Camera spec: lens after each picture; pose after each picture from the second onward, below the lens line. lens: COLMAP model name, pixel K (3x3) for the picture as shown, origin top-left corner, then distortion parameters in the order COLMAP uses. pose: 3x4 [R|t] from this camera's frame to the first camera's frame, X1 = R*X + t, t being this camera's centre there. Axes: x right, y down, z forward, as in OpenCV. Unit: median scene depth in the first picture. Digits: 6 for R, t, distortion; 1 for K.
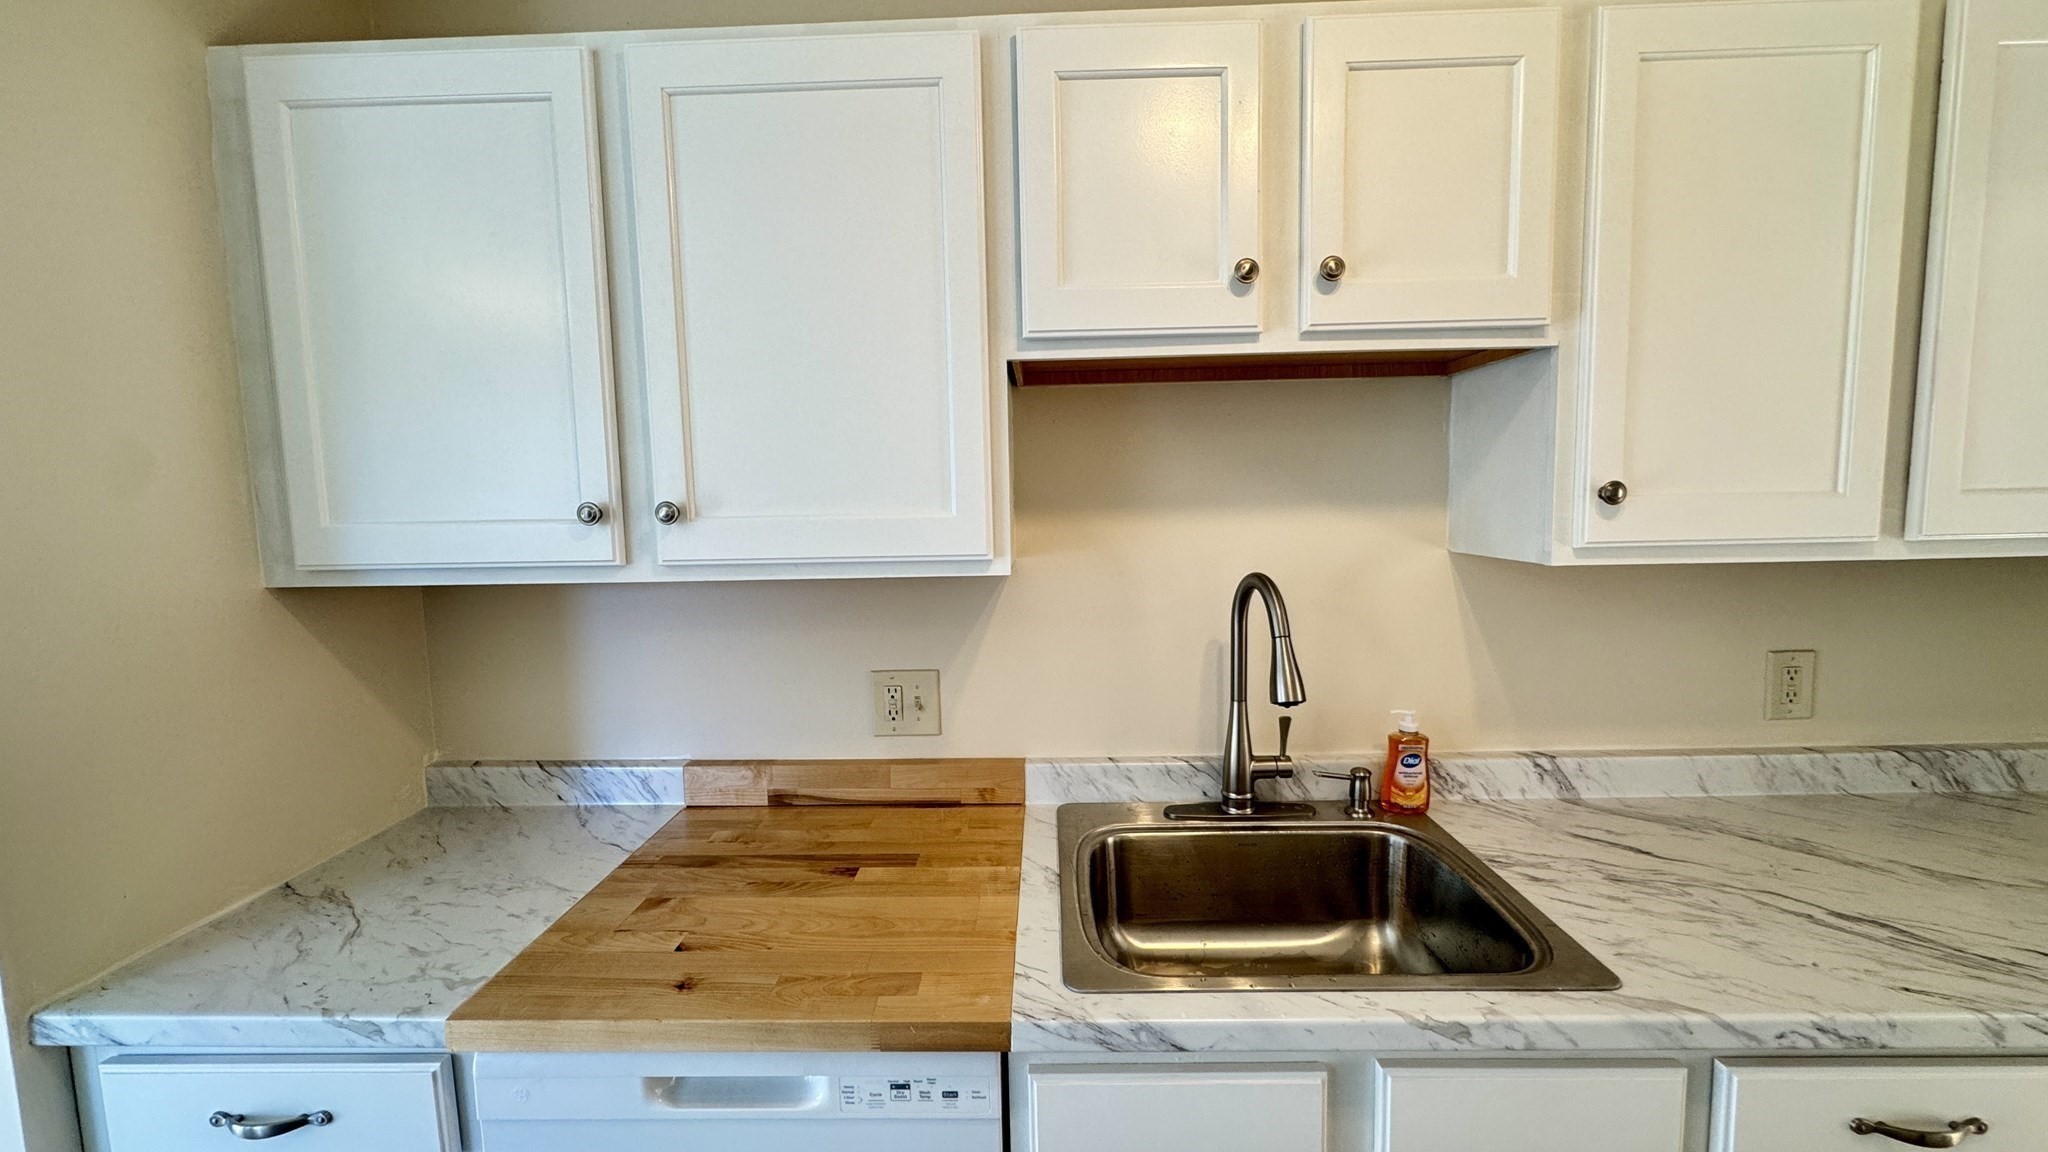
lens RADIAL K [[812.4, 0, 1022.0], [0, 812.4, 572.2], [0, 0, 1]] dist [-0.001627, -0.000138]
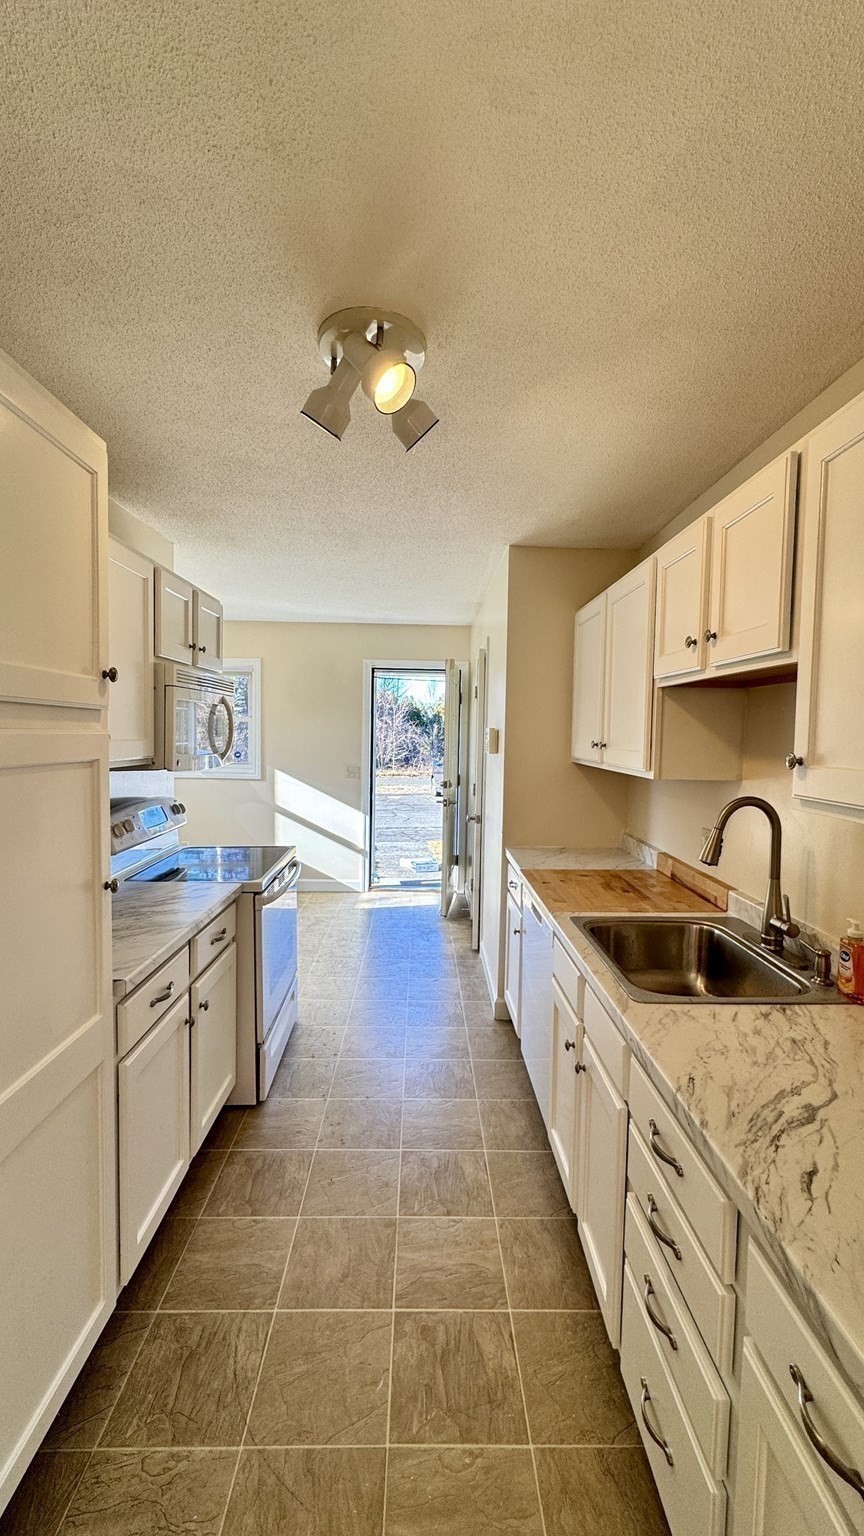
lens RADIAL K [[609.3, 0, 433.2], [0, 609.3, 766.4], [0, 0, 1]] dist [-0.001627, -0.000138]
pose [[0.043604, 0.079366, -0.995891, 1.487891], [-0.109462, 0.991218, 0.074201, -0.081869], [0.993034, 0.105777, 0.051909, 0.251604]]
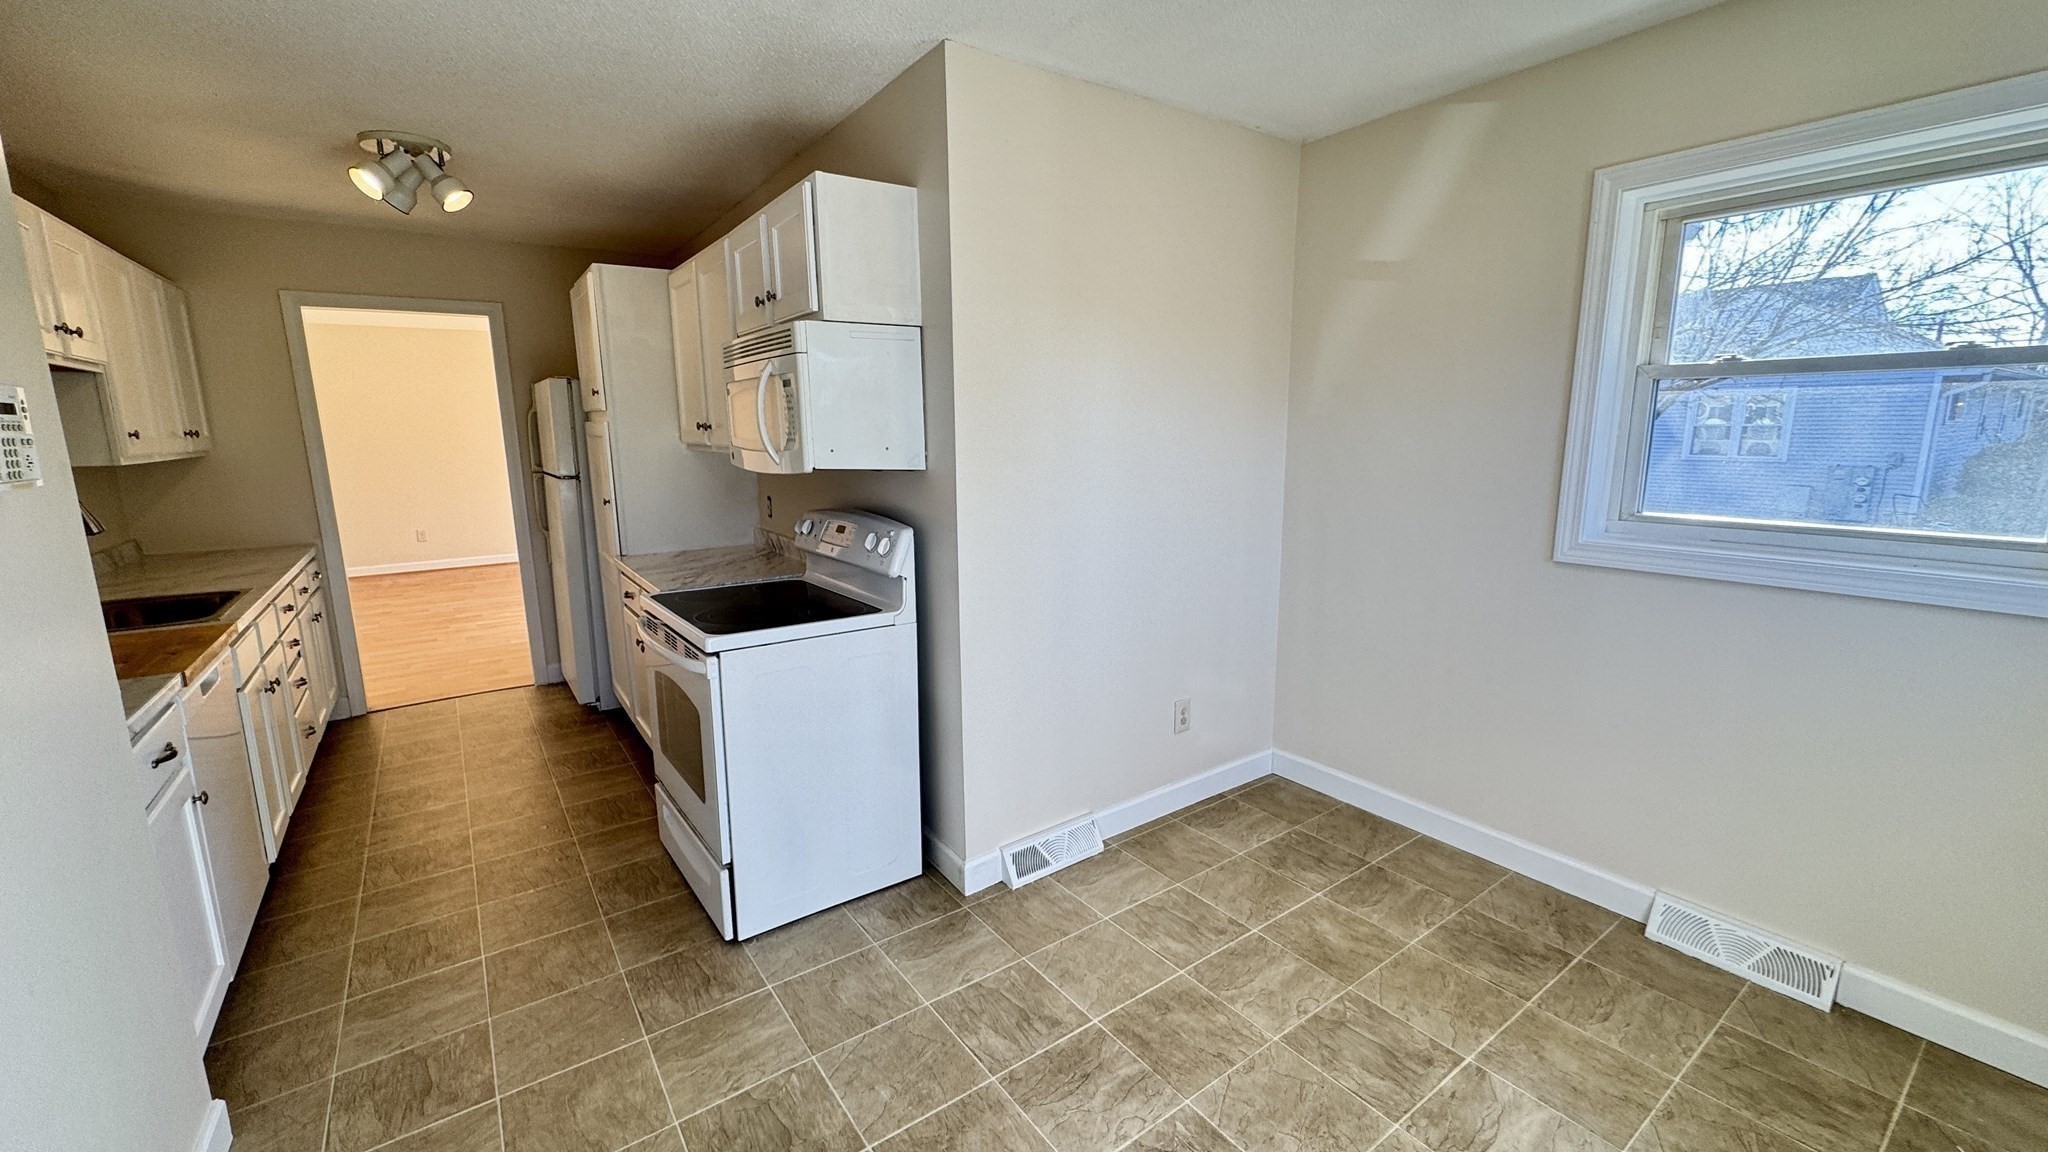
lens RADIAL K [[812.4, 0, 1022.0], [0, 812.4, 572.2], [0, 0, 1]] dist [-0.001627, -0.000138]
pose [[-0.601170, -0.115478, 0.790733, -2.483744], [0.096263, 0.971834, 0.215111, 0.034582], [-0.793302, 0.205437, -0.573121, 0.282263]]
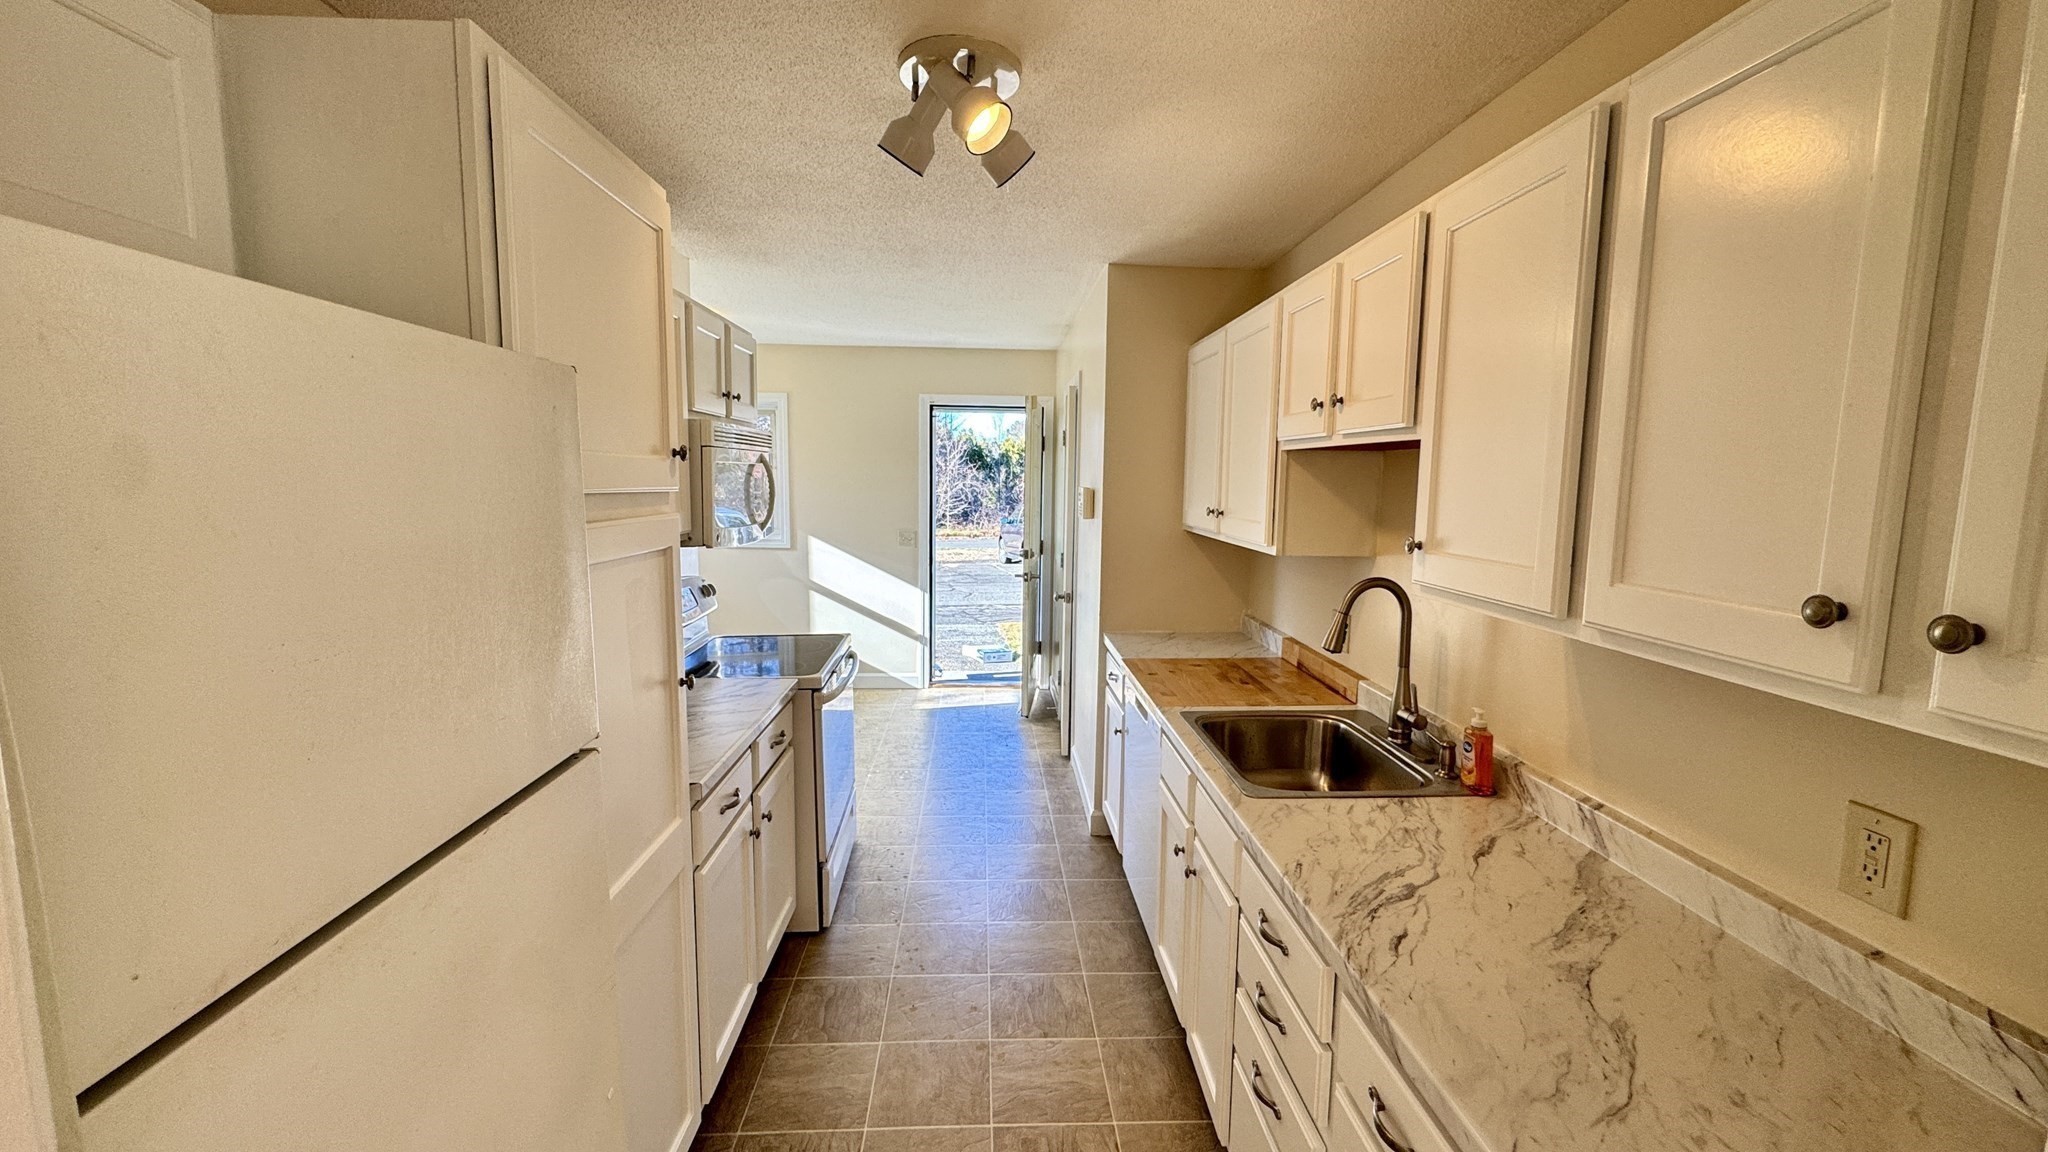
lens RADIAL K [[812.4, 0, 1022.0], [0, 812.4, 572.2], [0, 0, 1]] dist [-0.001627, -0.000138]
pose [[0.071588, 0.139675, -0.987606, 1.720851], [-0.105383, 0.985664, 0.131762, -0.137586], [0.991852, 0.094645, 0.085281, 0.180743]]
